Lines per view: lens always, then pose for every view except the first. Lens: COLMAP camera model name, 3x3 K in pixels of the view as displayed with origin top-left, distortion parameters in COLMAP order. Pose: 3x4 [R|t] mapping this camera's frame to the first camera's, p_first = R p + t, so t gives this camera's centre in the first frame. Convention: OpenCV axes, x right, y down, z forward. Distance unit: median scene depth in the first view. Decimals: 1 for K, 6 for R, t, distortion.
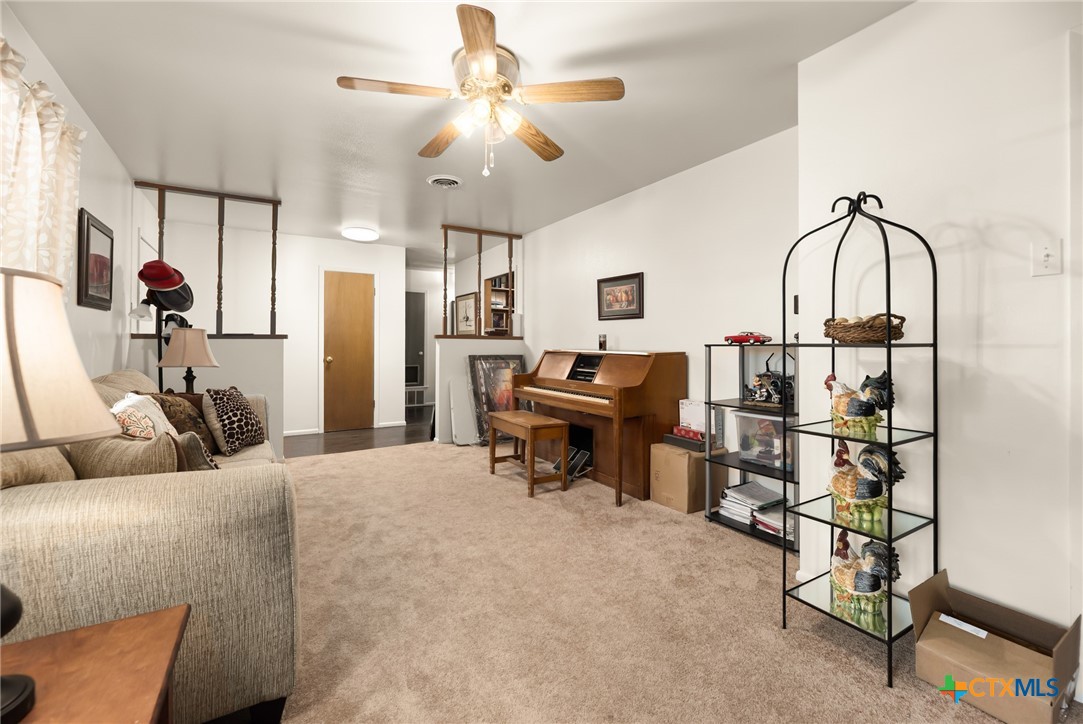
lens RADIAL K [[456.3, 0, 557.0], [0, 456.3, 340.3], [0, 0, 1]] dist [-0.003334, -0.000513]
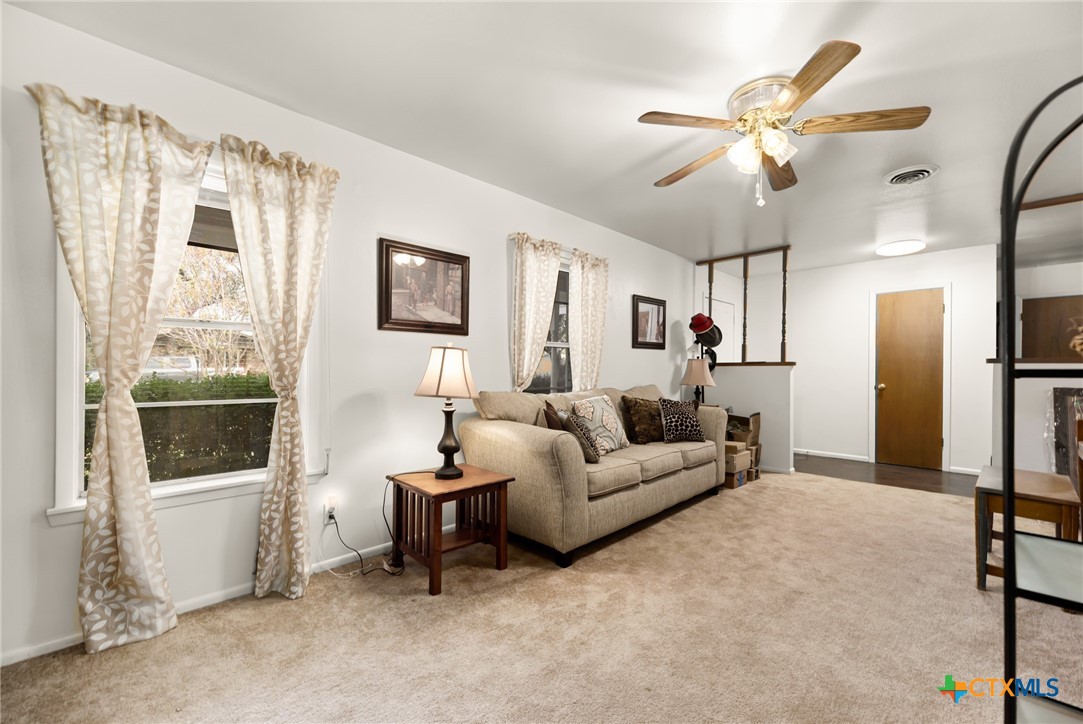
lens RADIAL K [[456.3, 0, 547.9], [0, 456.3, 366.2], [0, 0, 1]] dist [-0.003334, -0.000513]
pose [[0.217455, -0.005416, -0.976055, 0.492553], [0.003405, 0.999983, -0.004790, 0.002160], [0.976064, -0.002282, 0.217469, 0.204796]]
